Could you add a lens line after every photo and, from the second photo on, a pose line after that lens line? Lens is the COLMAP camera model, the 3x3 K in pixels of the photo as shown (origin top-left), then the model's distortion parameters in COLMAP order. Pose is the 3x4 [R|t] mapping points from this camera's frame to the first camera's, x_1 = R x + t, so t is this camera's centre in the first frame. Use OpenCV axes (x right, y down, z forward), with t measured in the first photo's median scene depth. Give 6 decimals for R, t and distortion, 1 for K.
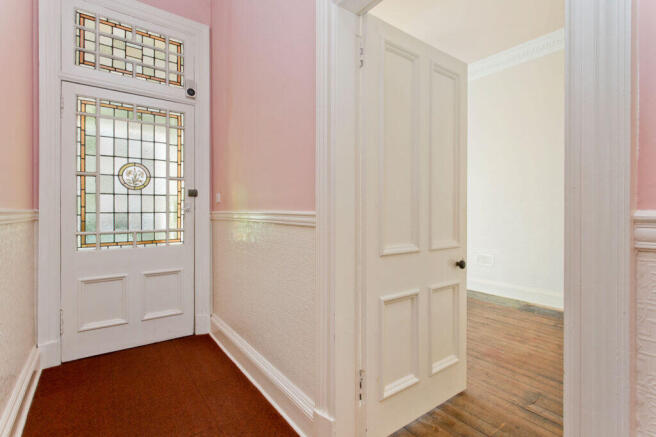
lens RADIAL K [[314.7, 0, 326.1], [0, 314.7, 214.5], [0, 0, 1]] dist [0.002324, 0.000403]
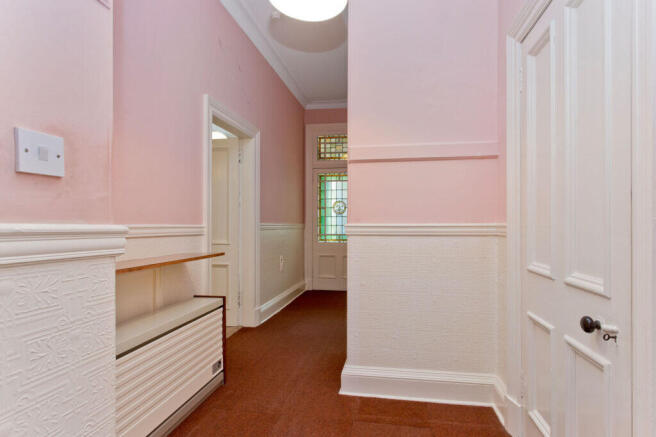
lens RADIAL K [[314.7, 0, 330.2], [0, 314.7, 222.2], [0, 0, 1]] dist [0.002324, 0.000403]
pose [[0.681397, -0.005203, -0.731896, 0.878311], [0.000952, 0.999980, -0.006223, -0.012556], [0.731913, 0.003544, 0.681388, -0.454831]]
